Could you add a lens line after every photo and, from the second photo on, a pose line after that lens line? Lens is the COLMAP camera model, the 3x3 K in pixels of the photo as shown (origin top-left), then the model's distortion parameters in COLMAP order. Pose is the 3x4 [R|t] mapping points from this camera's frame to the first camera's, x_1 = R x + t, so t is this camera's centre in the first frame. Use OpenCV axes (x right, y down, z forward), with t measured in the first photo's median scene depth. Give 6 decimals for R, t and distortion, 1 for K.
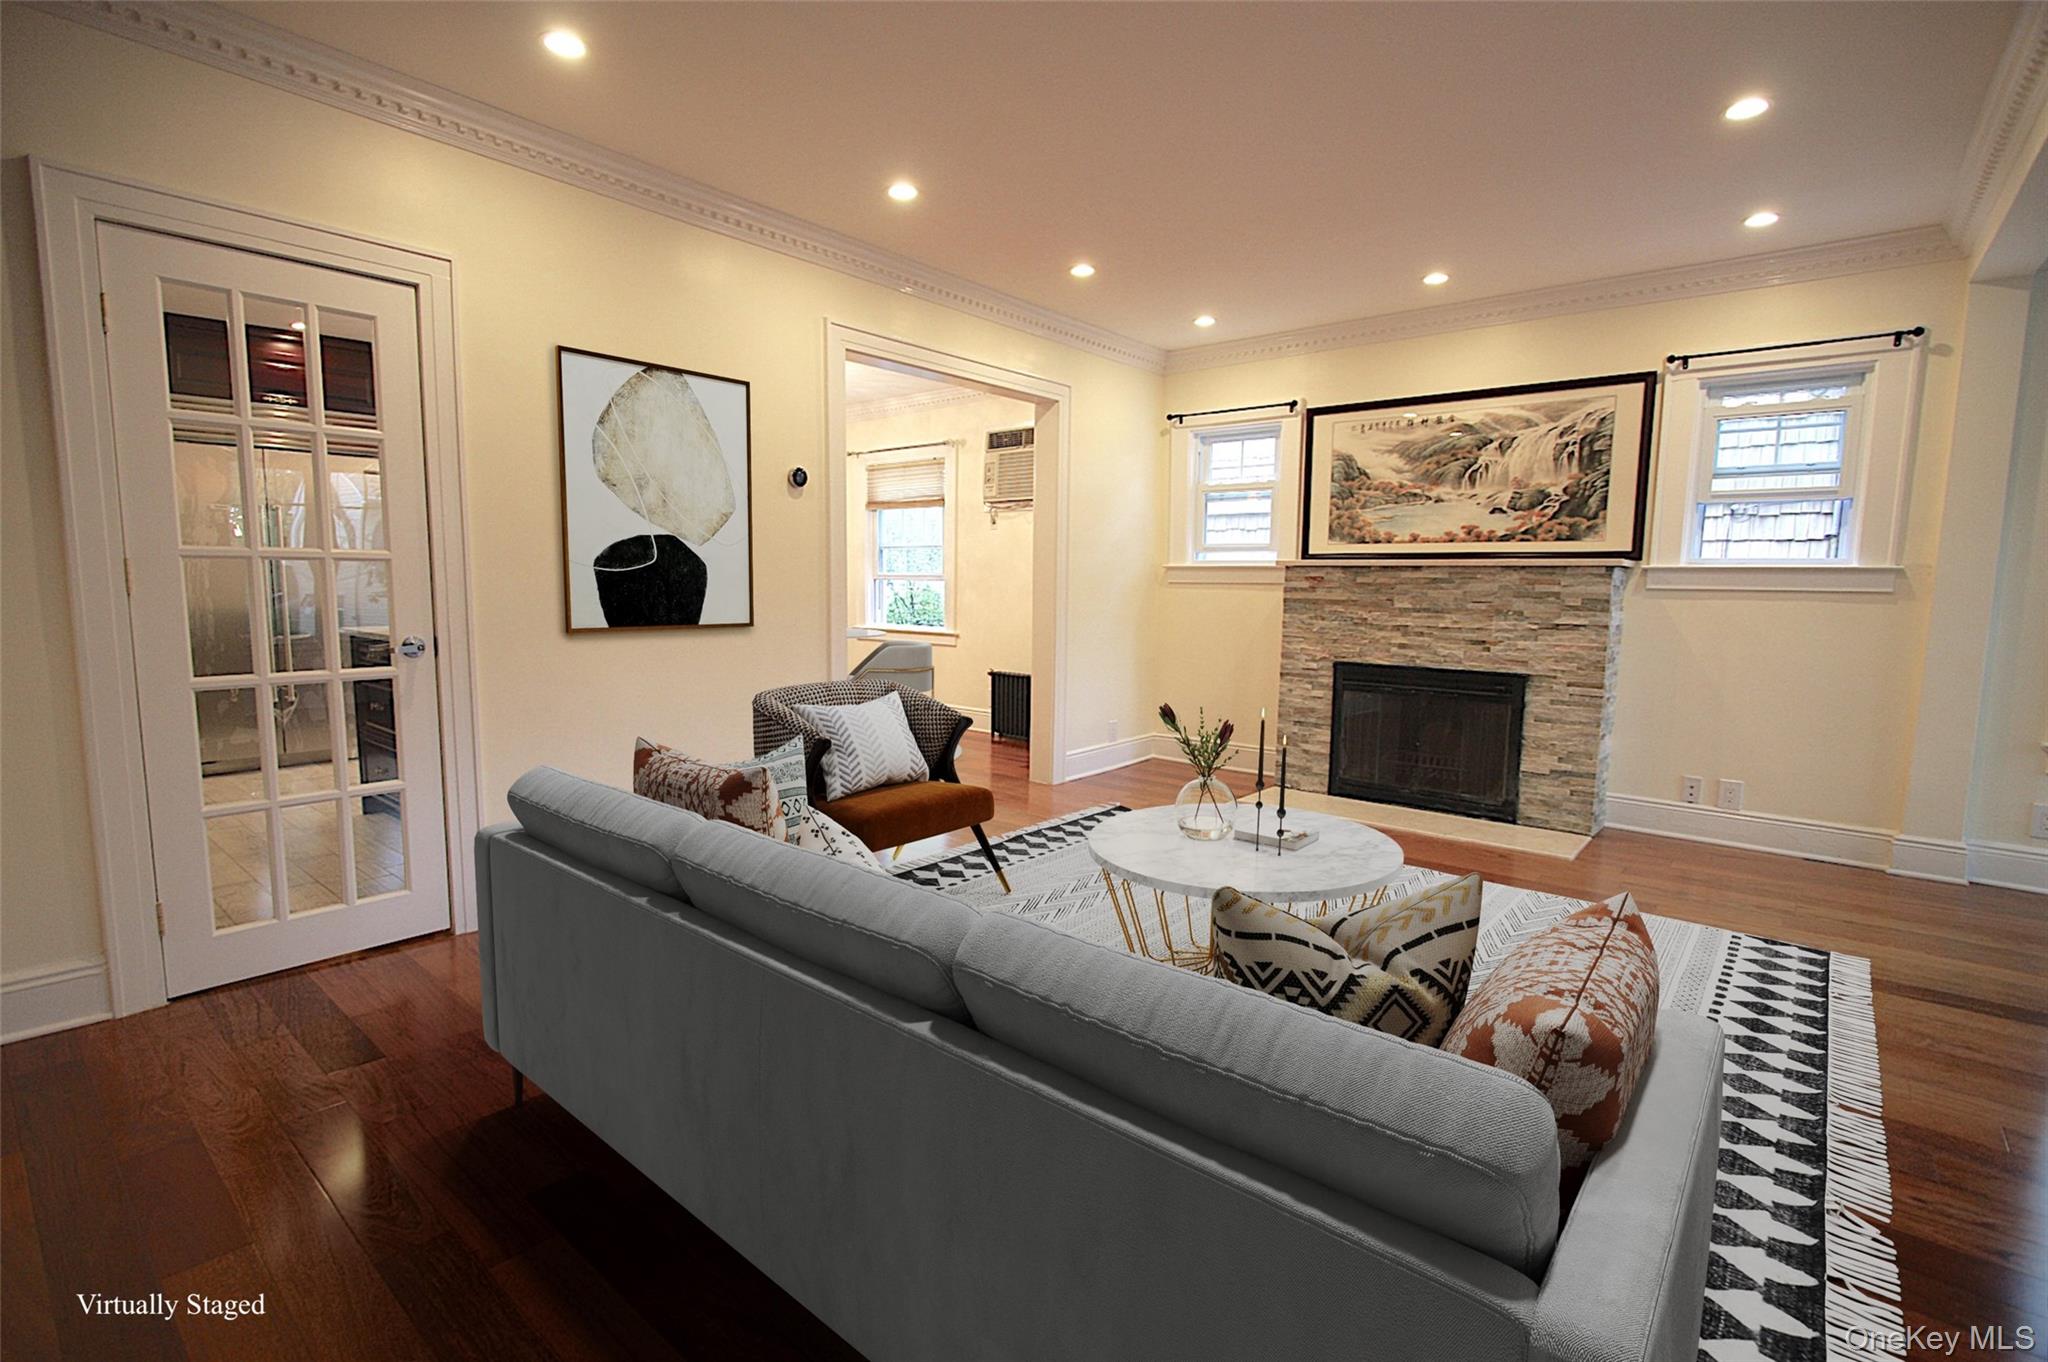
lens RADIAL K [[961.5, 0, 1024.0], [0, 961.5, 681.0], [0, 0, 1]] dist [-0.003864, -0.001099]
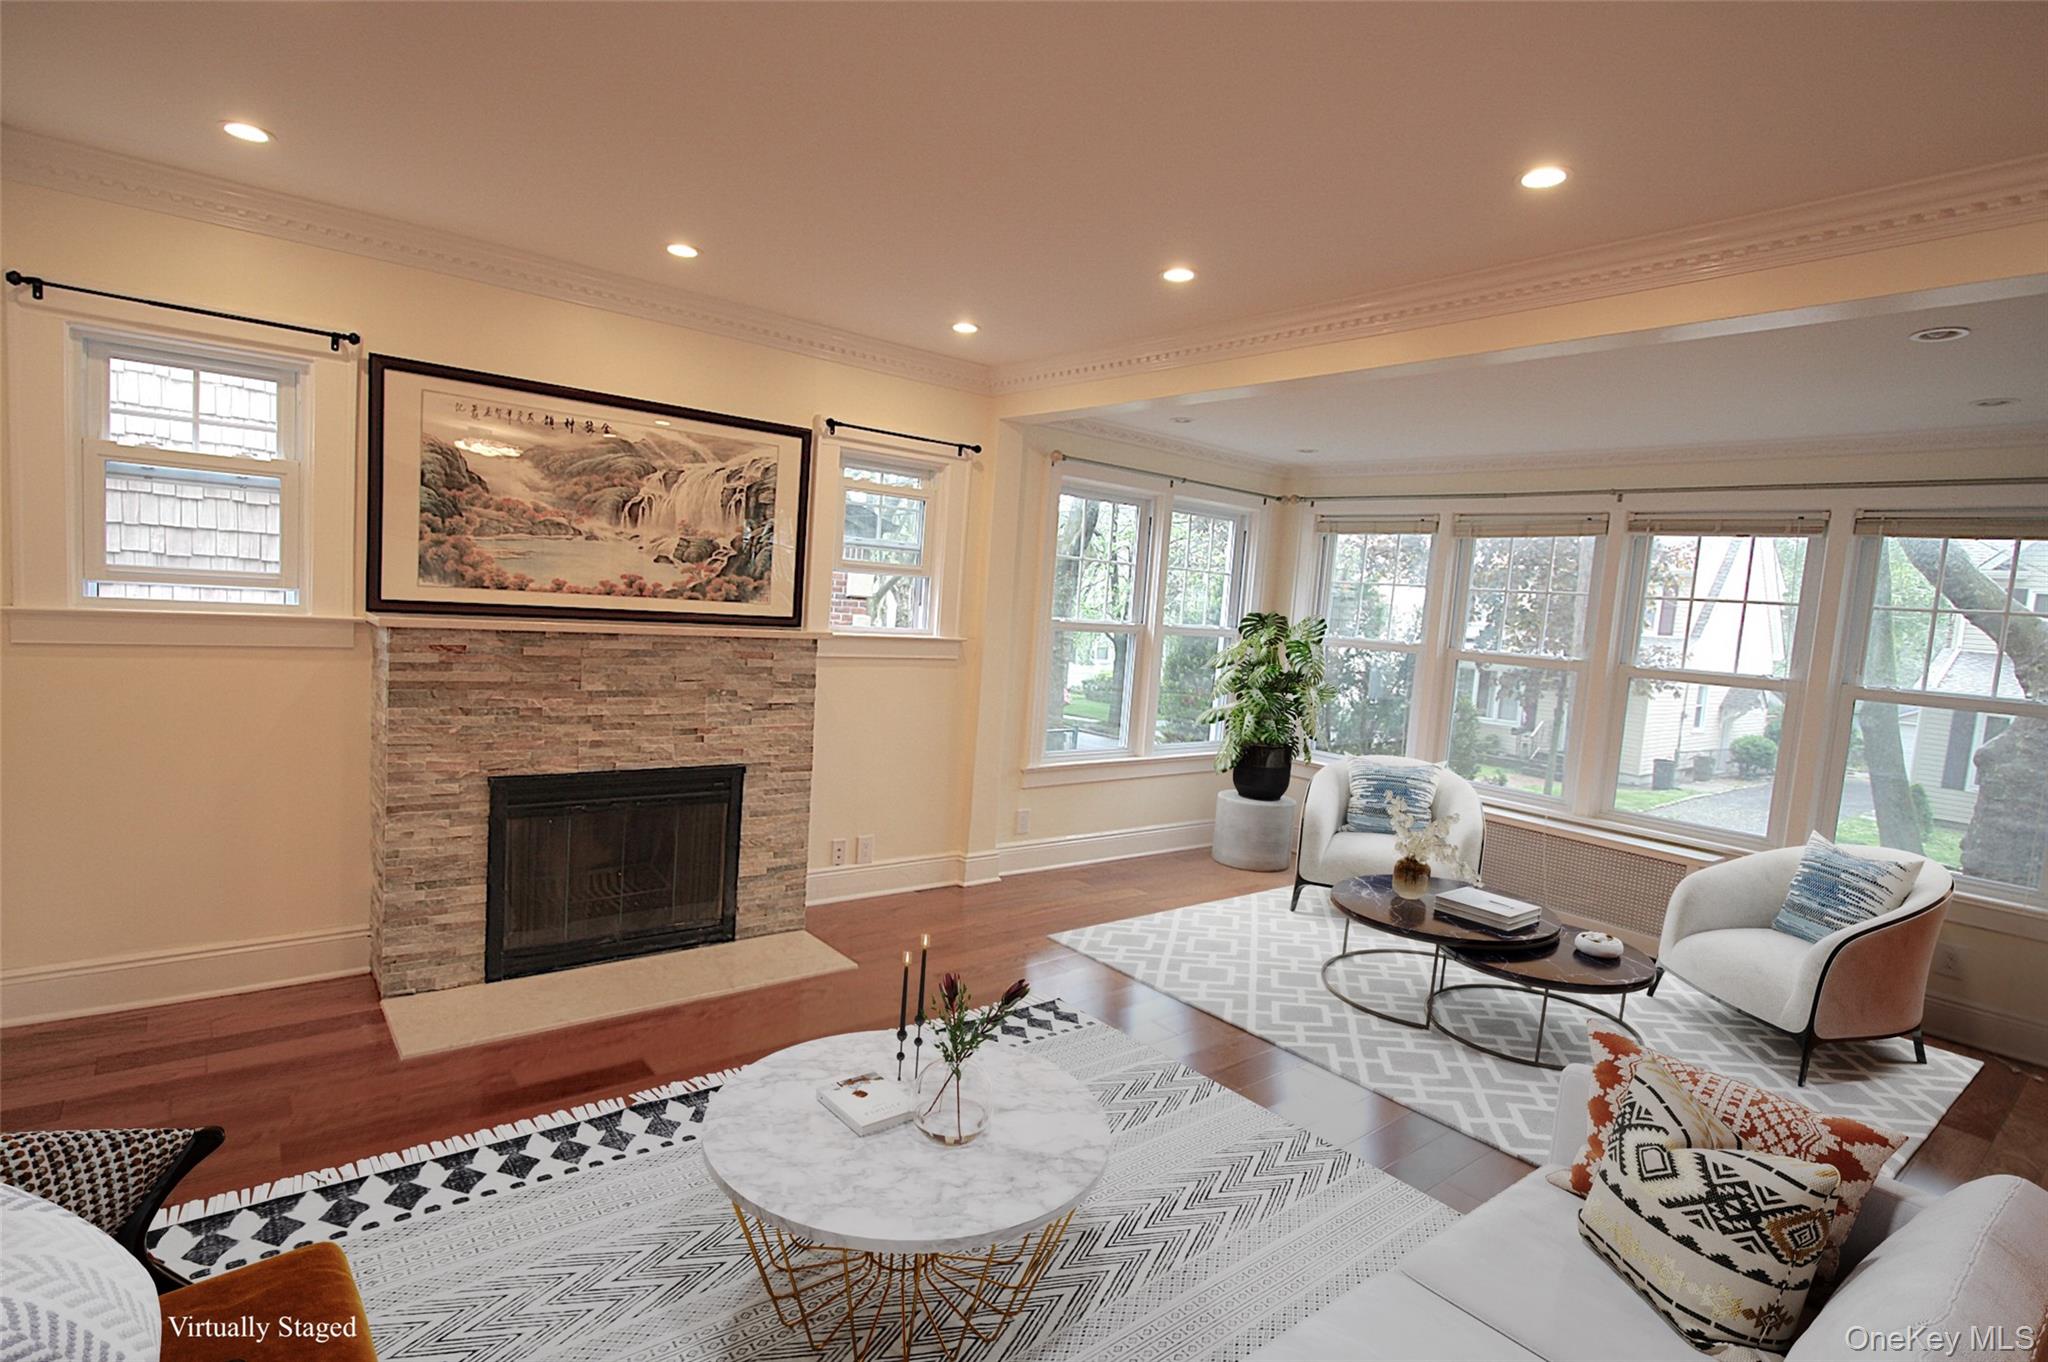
lens RADIAL K [[1044.9, 0, 1024.0], [0, 1044.9, 681.0], [0, 0, 1]] dist [0.000003, -0.000558]
pose [[0.182649, -0.080642, 0.979865, -0.305522], [0.032745, 0.996577, 0.075914, -0.132586], [-0.982633, 0.018220, 0.184665, 0.548629]]
